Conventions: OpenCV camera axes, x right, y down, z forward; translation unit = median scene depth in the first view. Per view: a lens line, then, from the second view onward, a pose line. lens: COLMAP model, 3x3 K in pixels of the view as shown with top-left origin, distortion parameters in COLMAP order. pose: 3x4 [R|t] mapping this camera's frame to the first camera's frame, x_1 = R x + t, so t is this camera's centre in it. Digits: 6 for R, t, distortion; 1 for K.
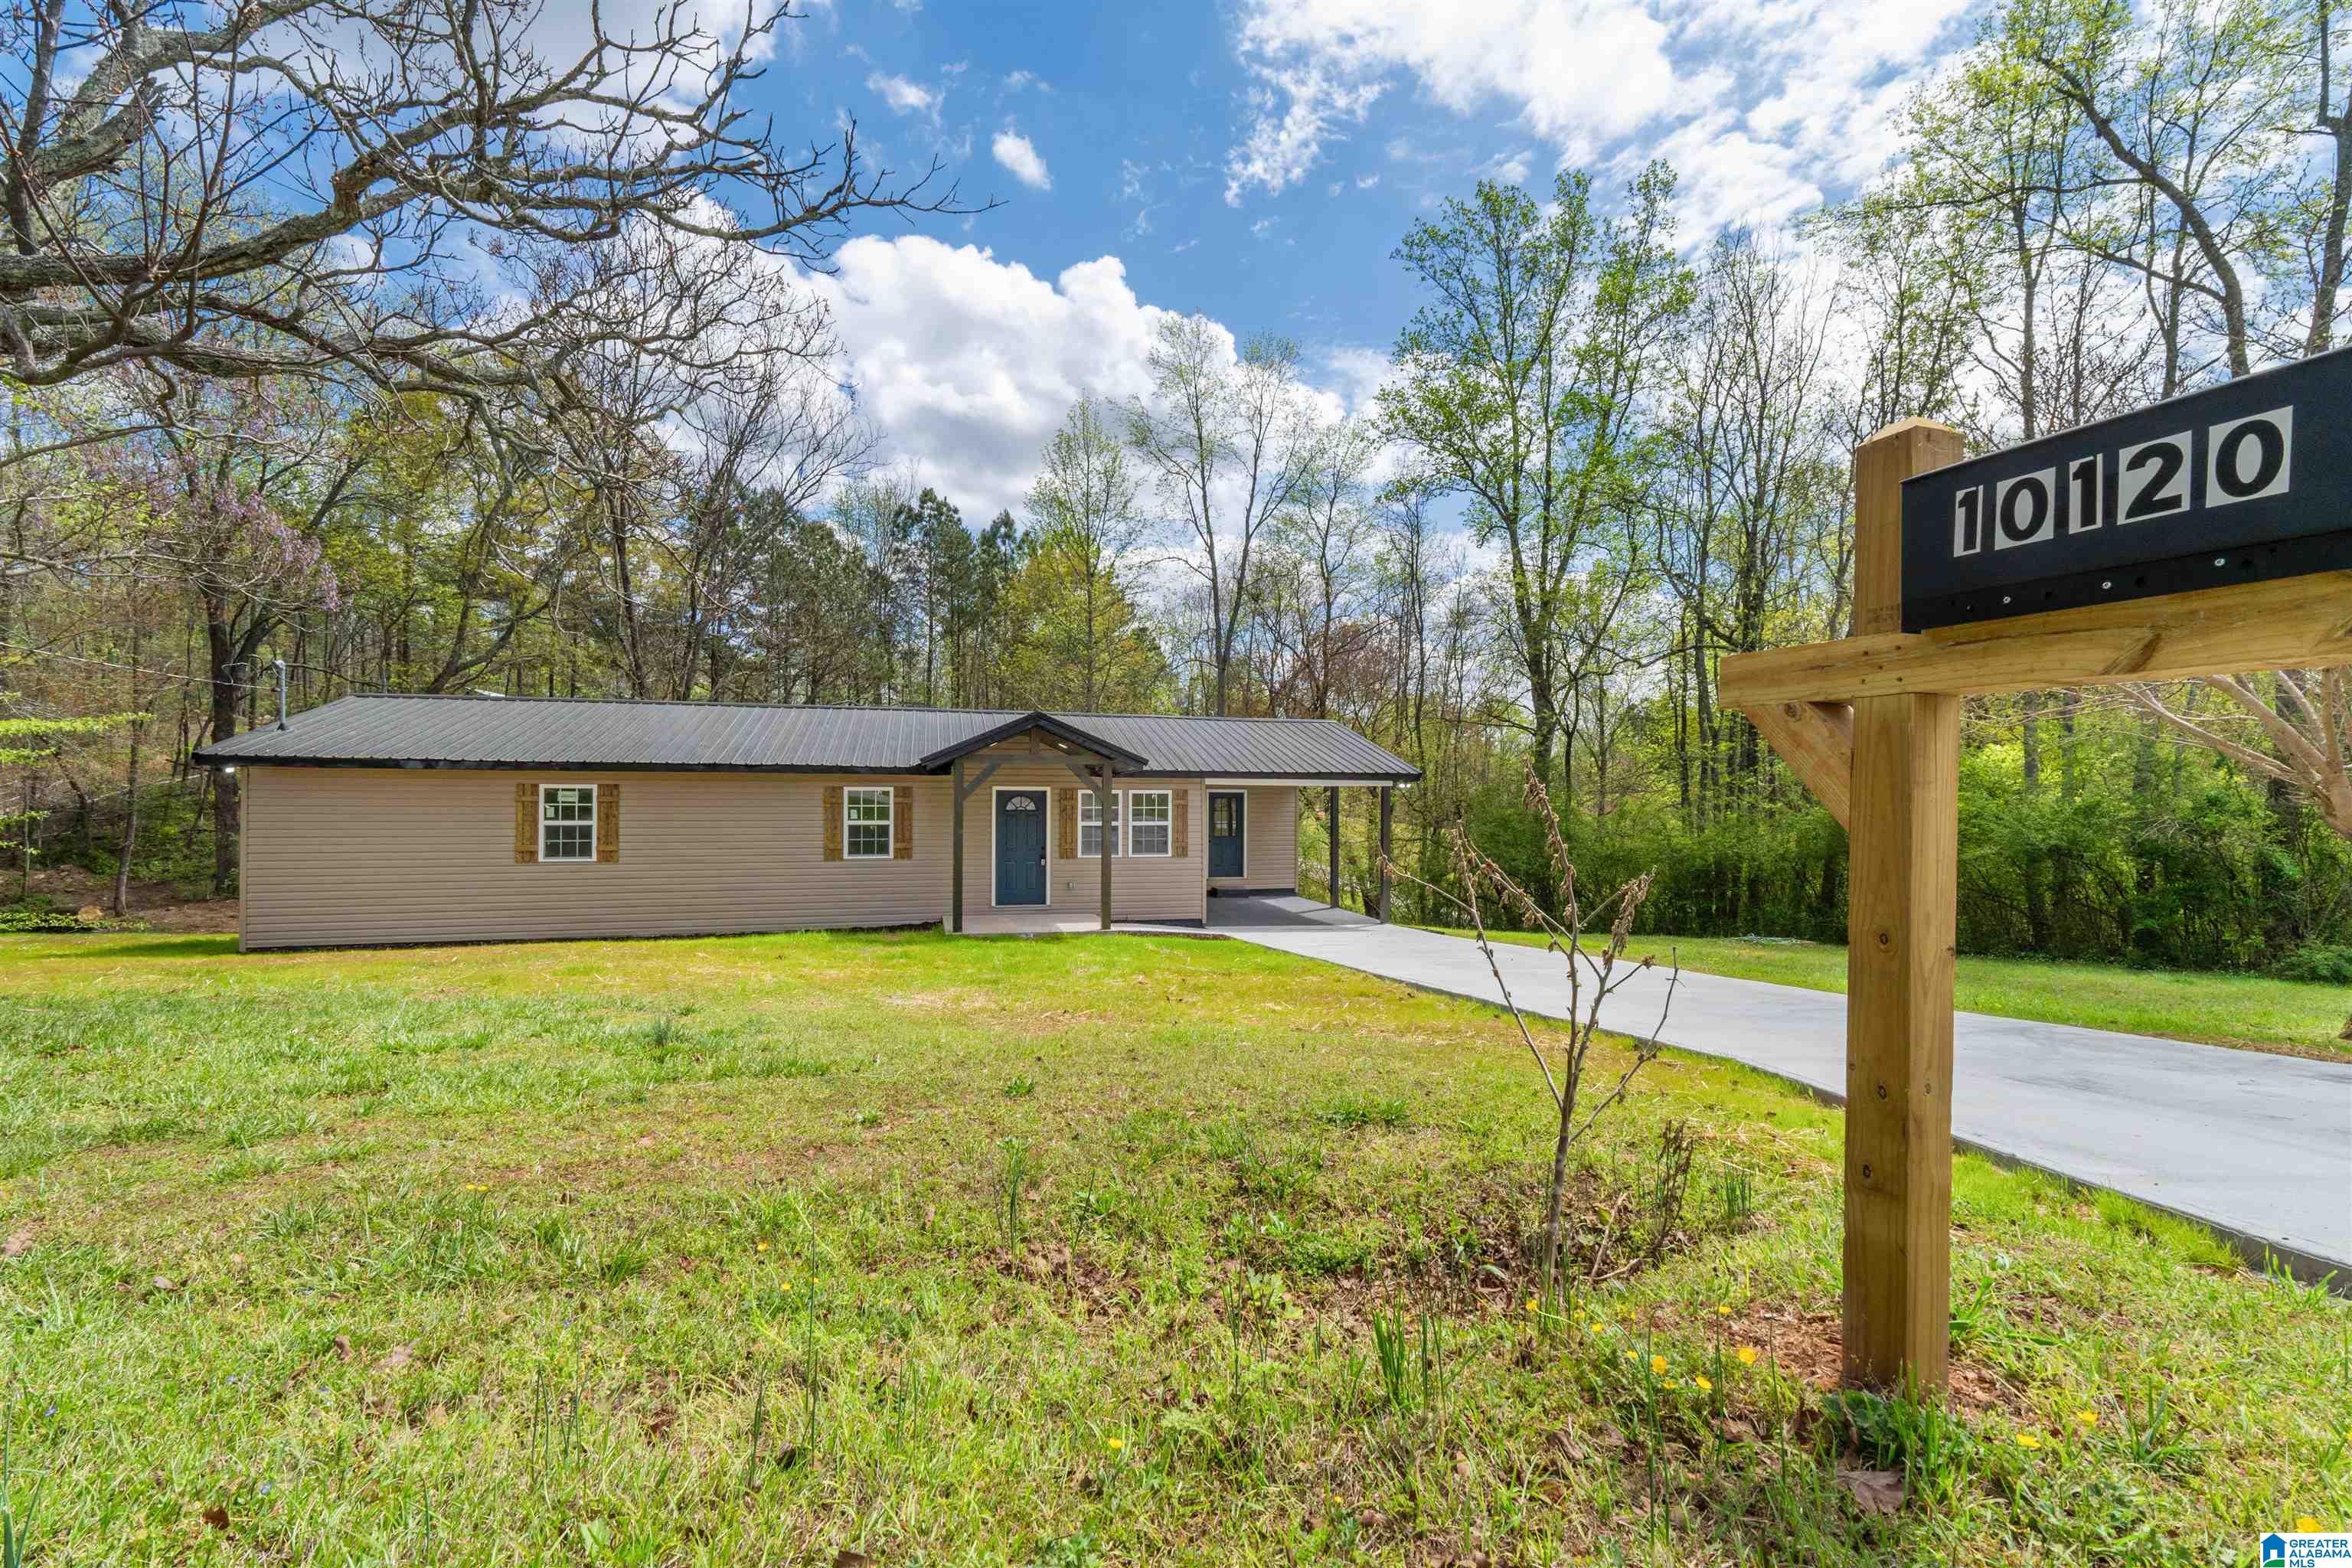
lens RADIAL K [[998.0, 0, 1176.0], [0, 998.0, 784.0], [0, 0, 1]] dist [0.002176, 0.000139]
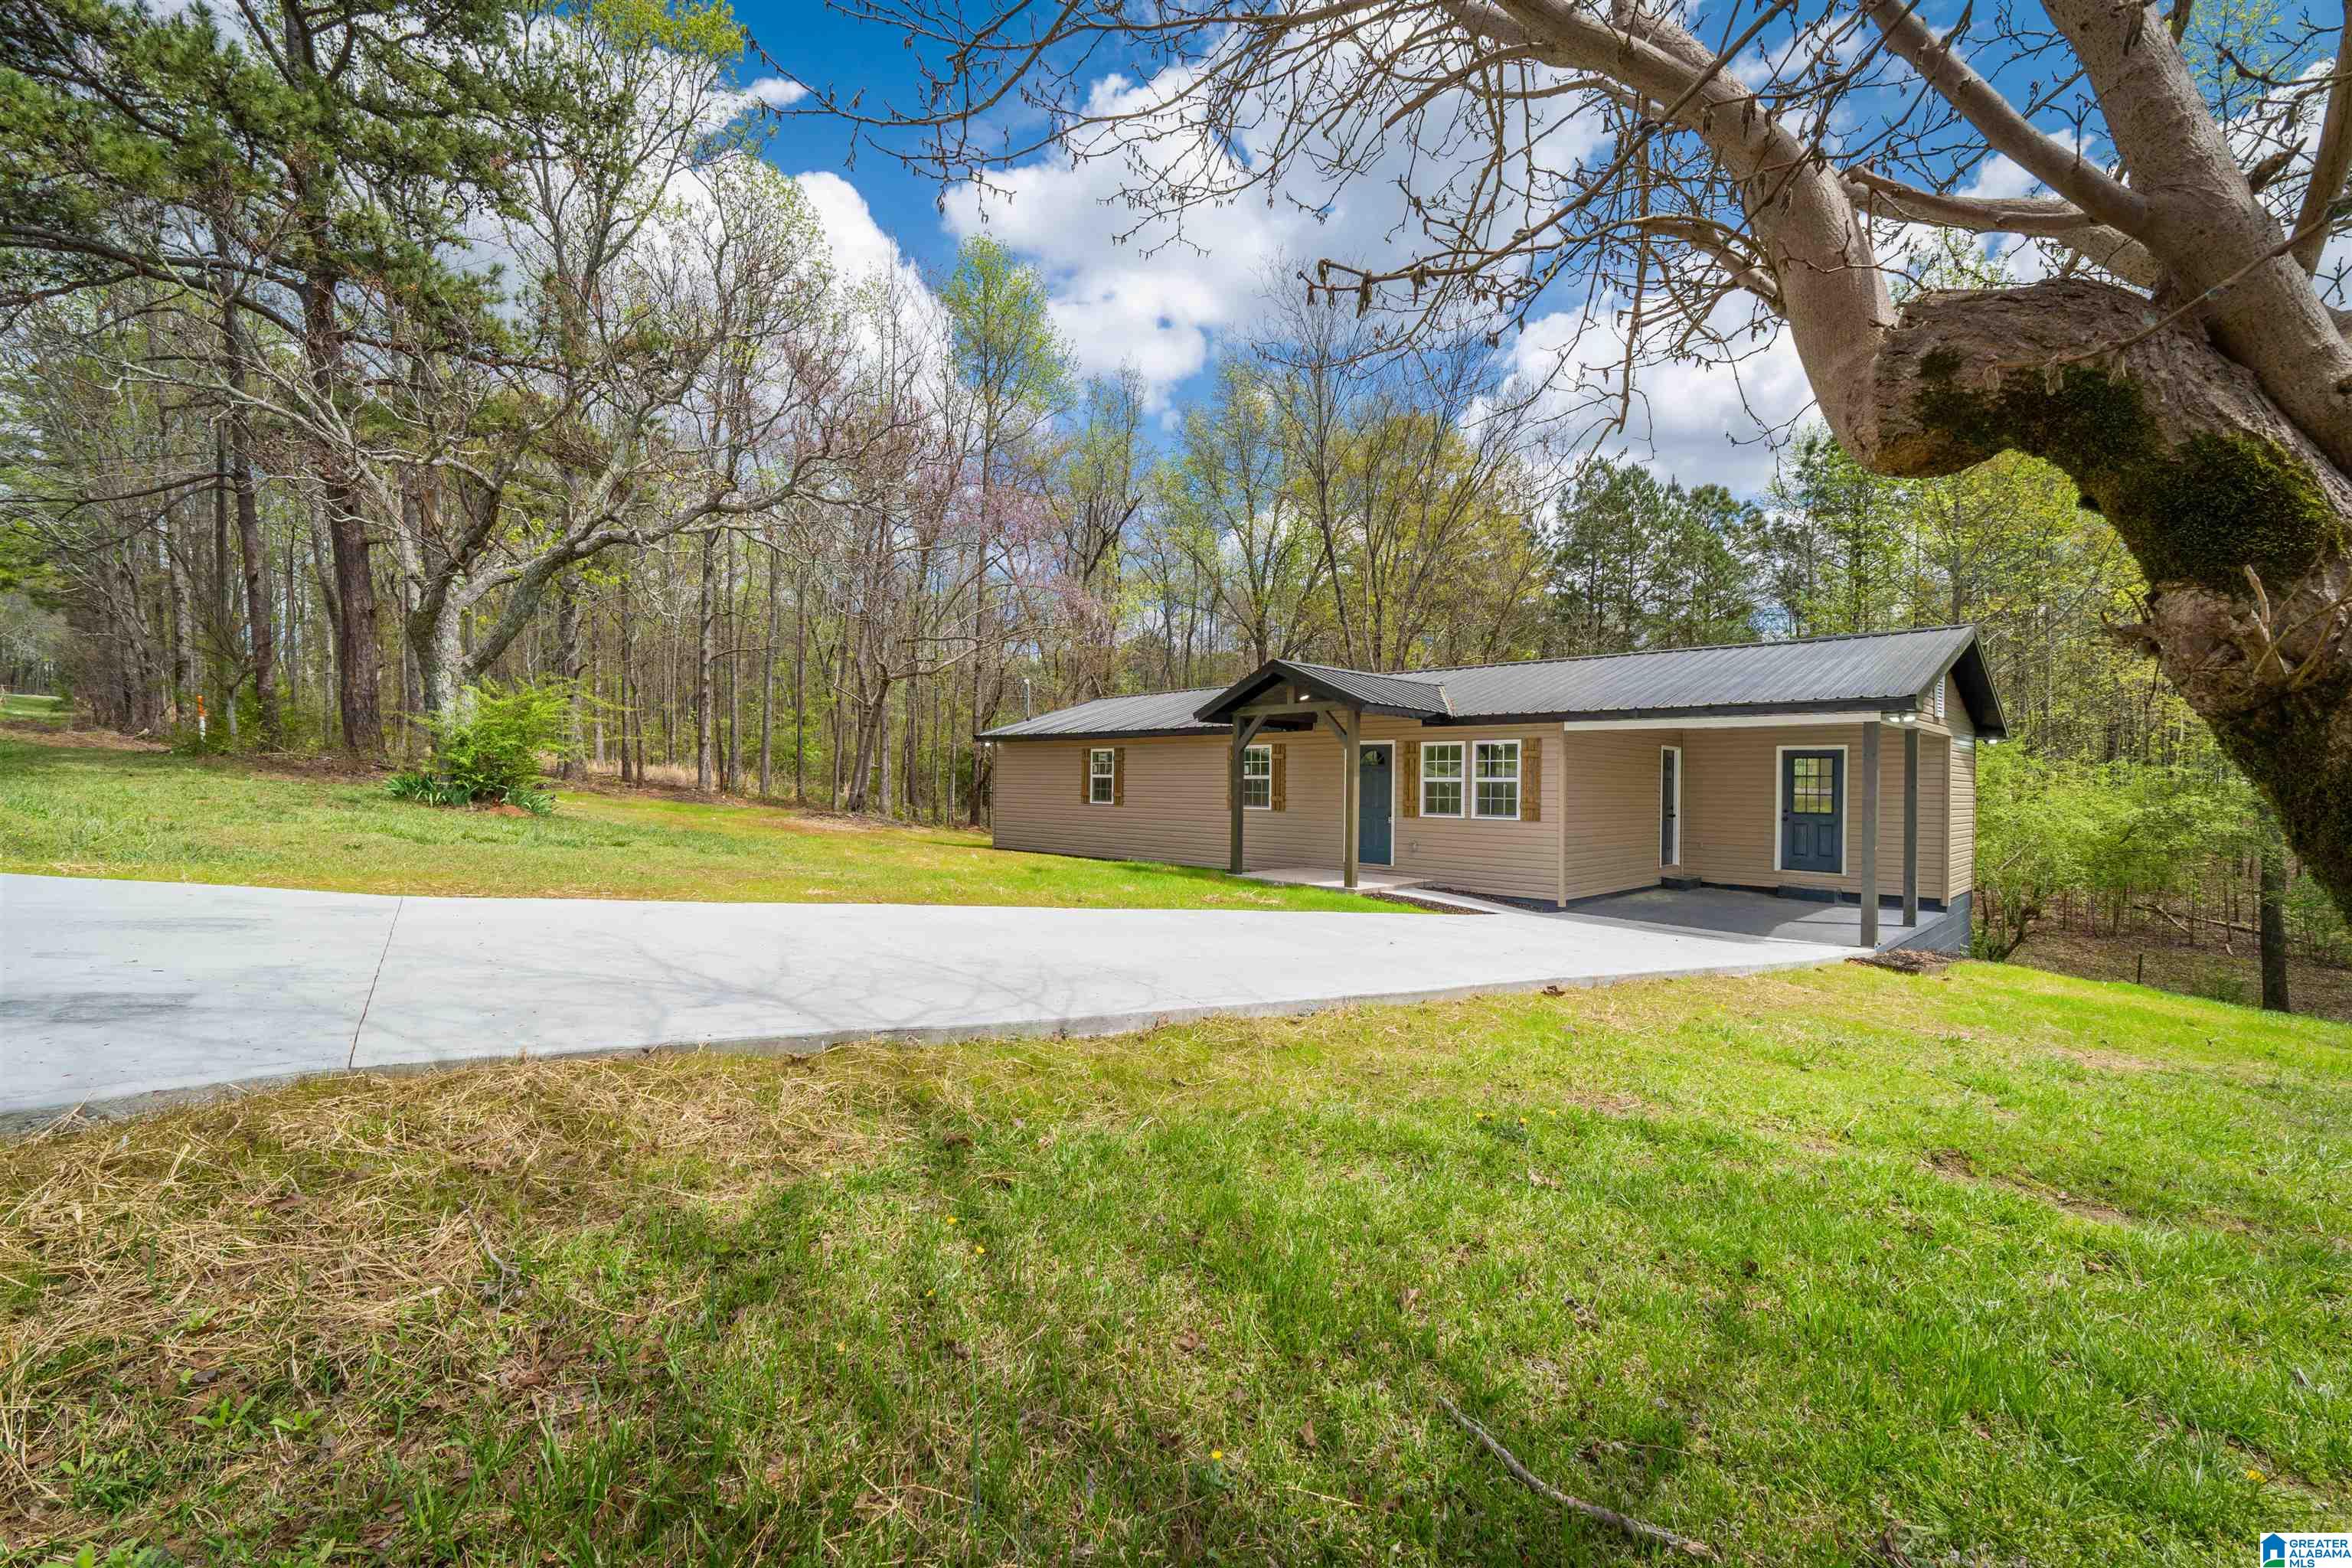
lens RADIAL K [[998.0, 0, 1176.0], [0, 998.0, 784.0], [0, 0, 1]] dist [0.002176, 0.000139]
pose [[0.469127, 0.002196, -0.883128, 0.636379], [0.005908, 0.999967, 0.005625, 0.039609], [0.883111, -0.007857, 0.469098, 0.398886]]
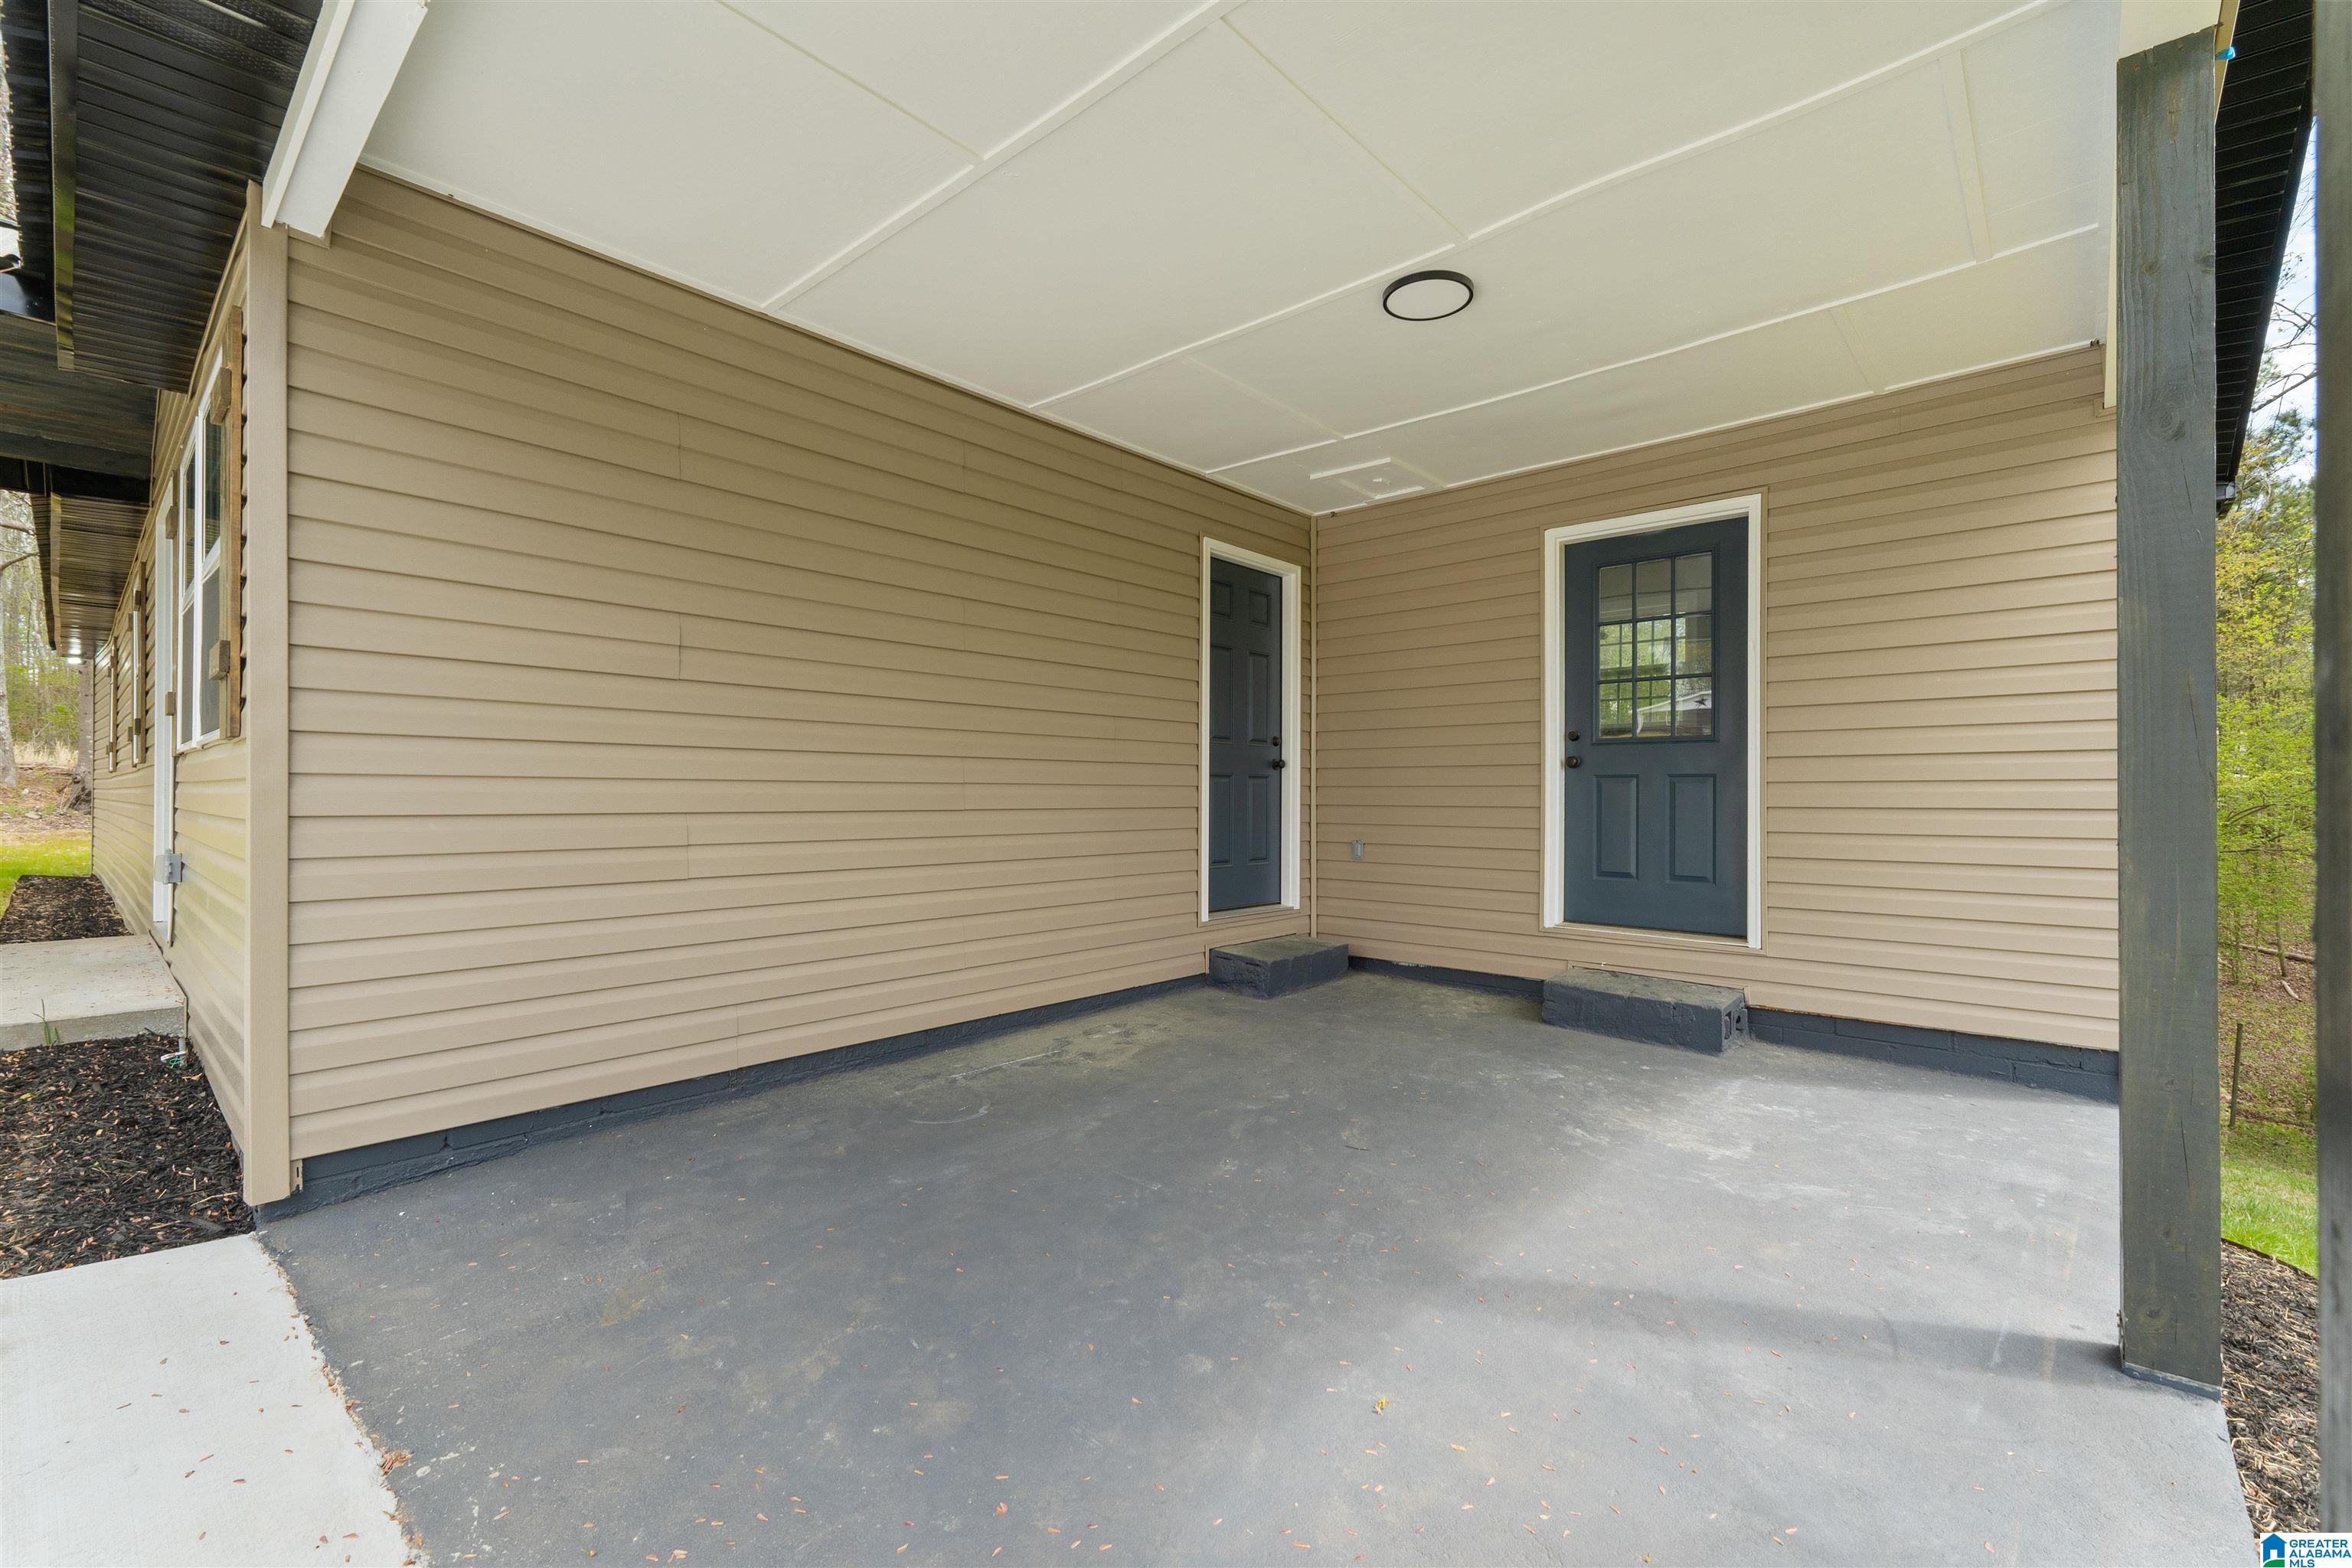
lens RADIAL K [[998.0, 0, 1176.0], [0, 998.0, 784.0], [0, 0, 1]] dist [0.002176, 0.000139]
pose [[0.530017, -0.014340, -0.847866, 0.298662], [0.016778, 0.999839, -0.006421, 0.083202], [0.847821, -0.010822, 0.530172, 1.024134]]
